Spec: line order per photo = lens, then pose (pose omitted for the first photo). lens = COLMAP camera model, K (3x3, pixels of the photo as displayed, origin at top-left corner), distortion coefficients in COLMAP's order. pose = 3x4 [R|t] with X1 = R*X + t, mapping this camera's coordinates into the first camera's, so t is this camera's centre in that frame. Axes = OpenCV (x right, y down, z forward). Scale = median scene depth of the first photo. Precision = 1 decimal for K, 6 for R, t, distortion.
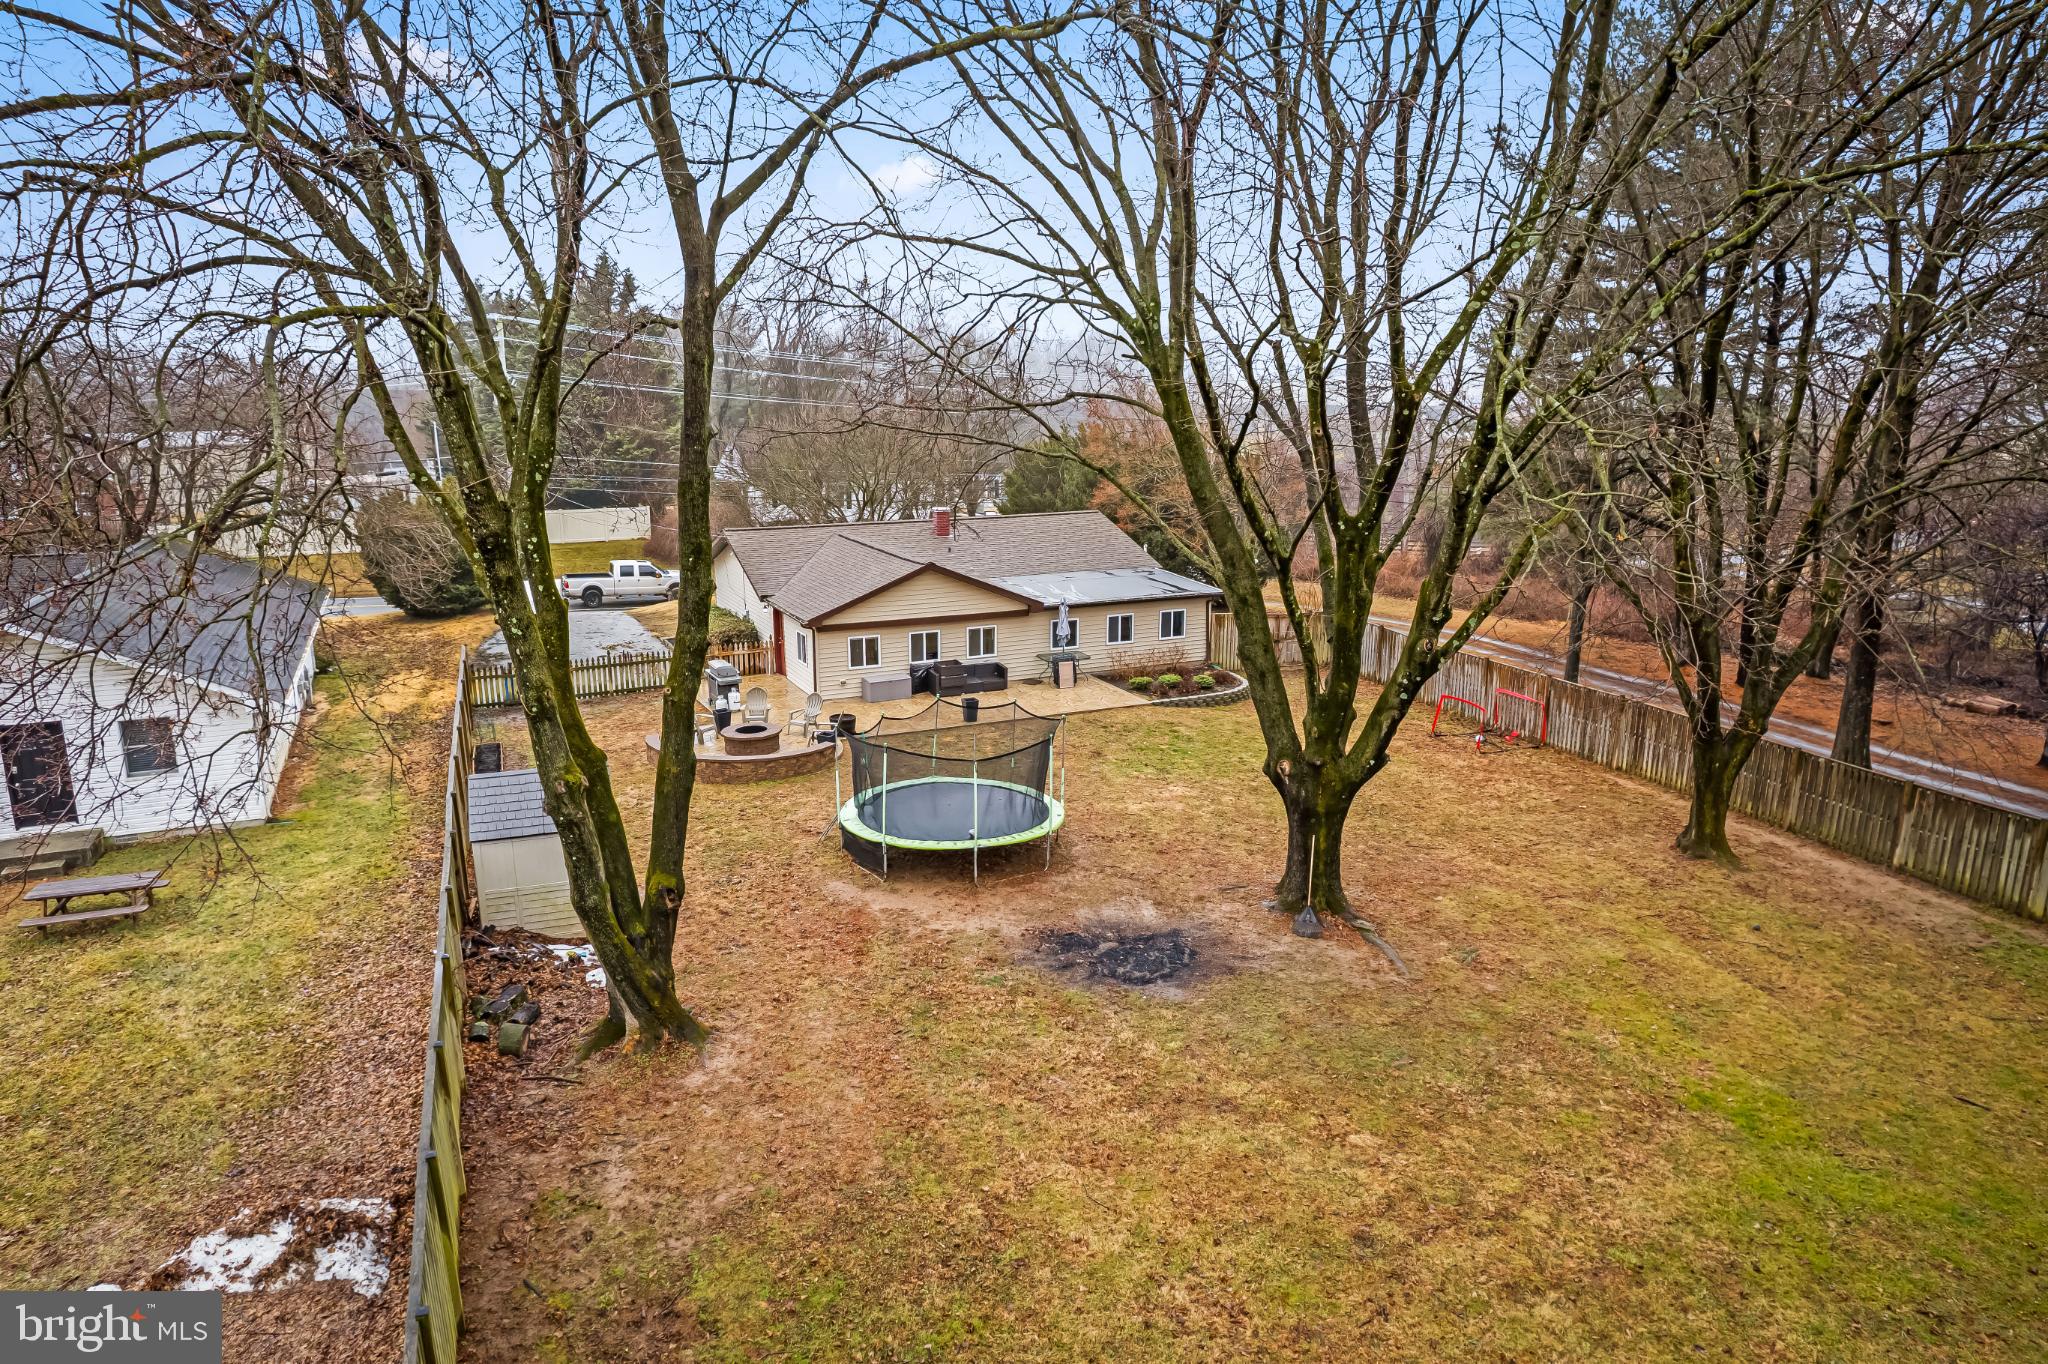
lens RADIAL K [[1308.7, 0, 982.3], [0, 1308.7, 679.2], [0, 0, 1]] dist [-0.063257, 0.033779]
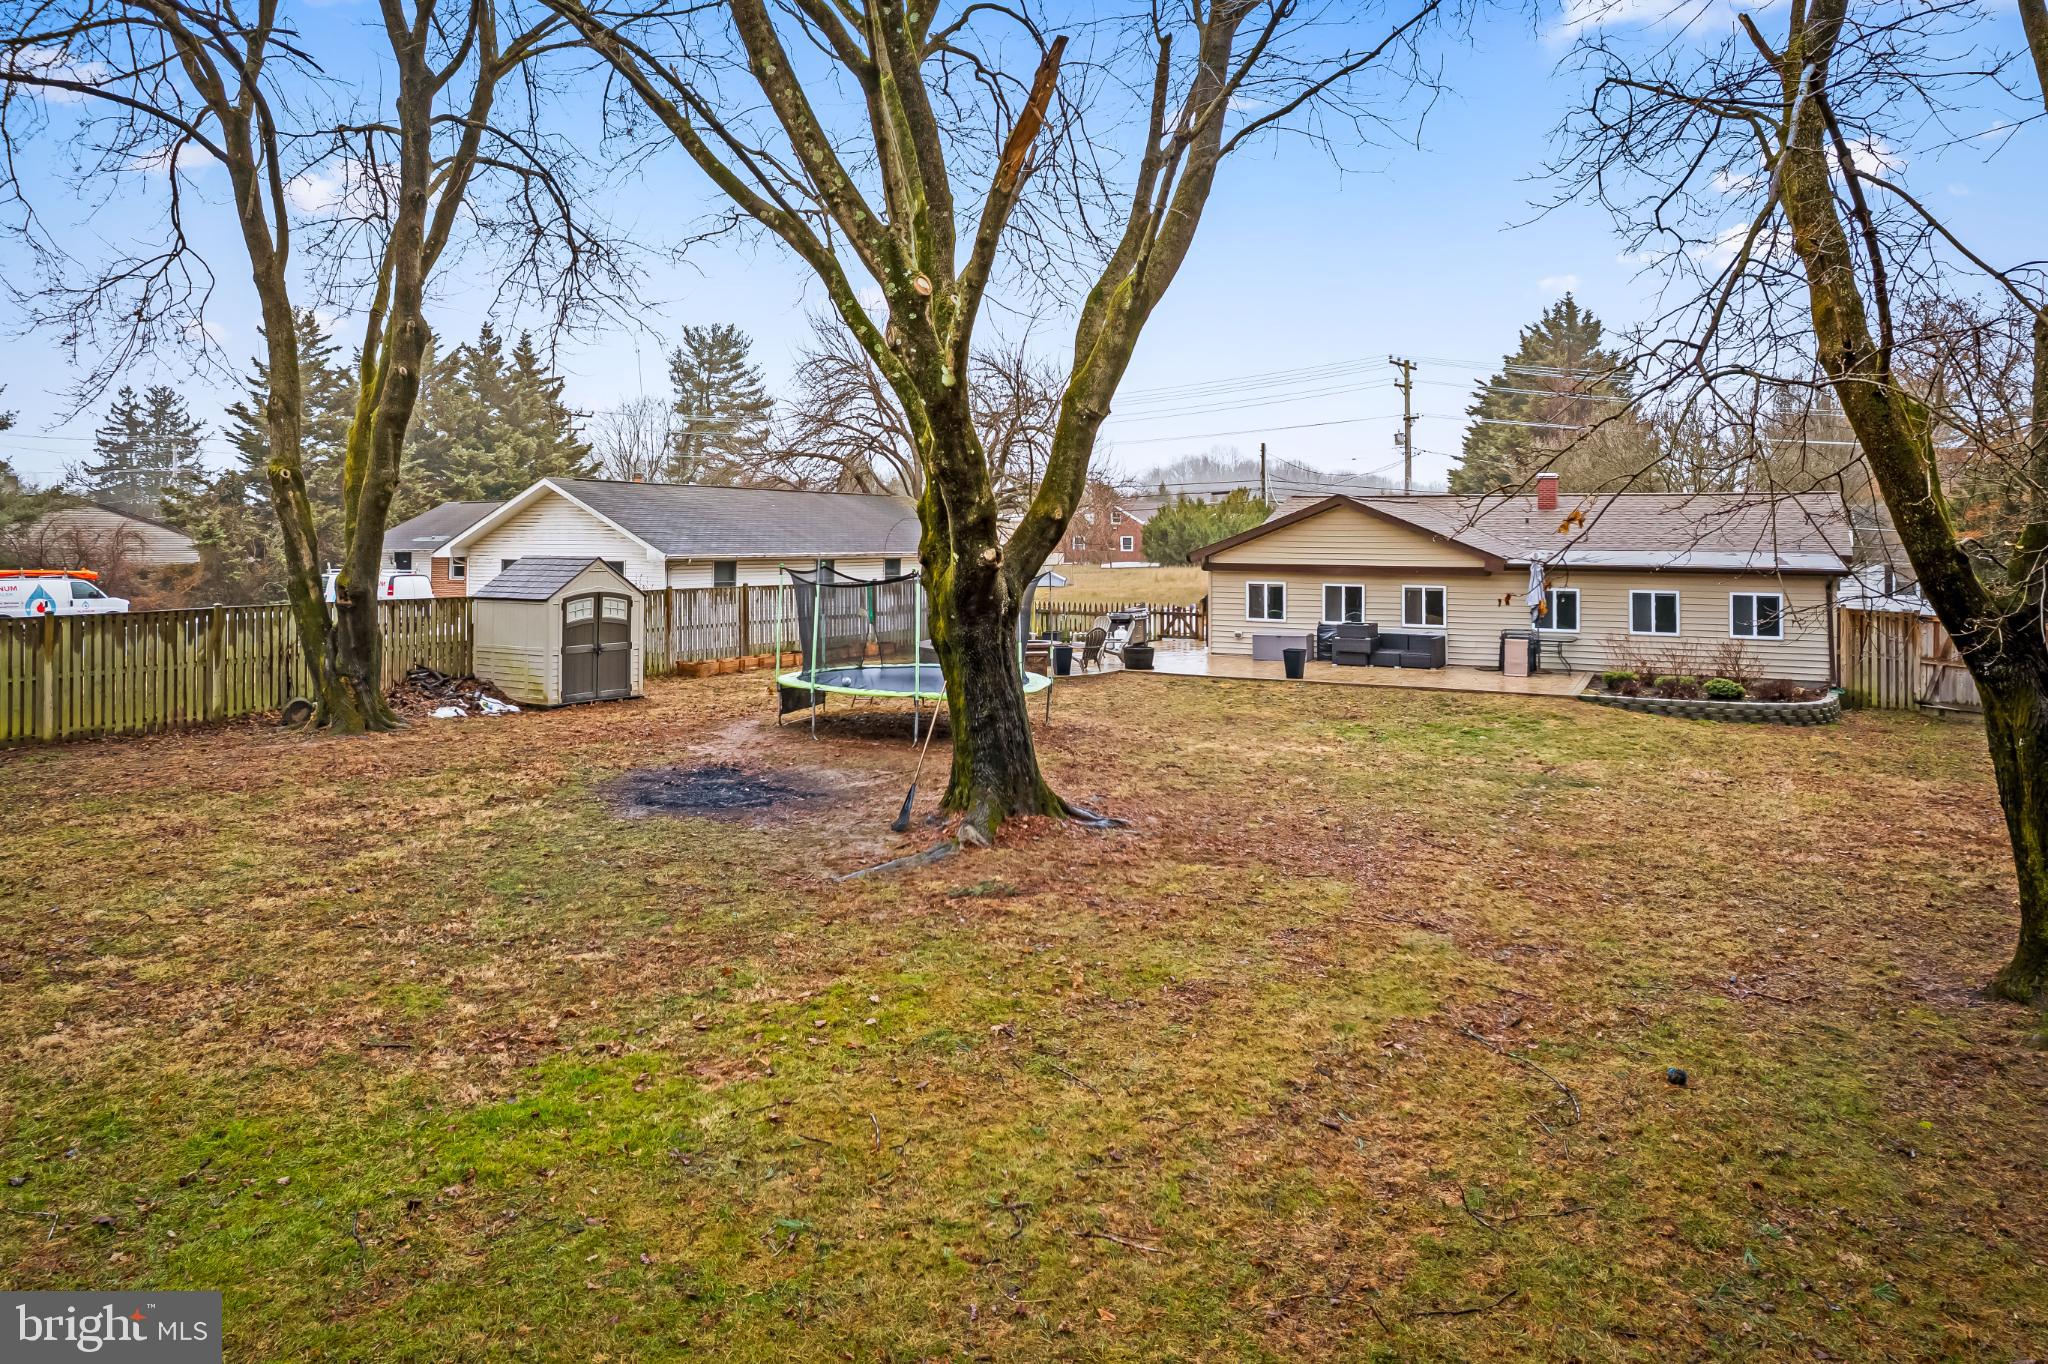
lens RADIAL K [[1308.7, 0, 983.1], [0, 1308.7, 526.3], [0, 0, 1]] dist [-0.063257, 0.033779]
pose [[0.587974, 0.003989, -0.808870, 0.471452], [-0.188670, 0.973082, -0.132347, 0.075844], [0.786569, 0.230426, 0.572899, 0.372456]]
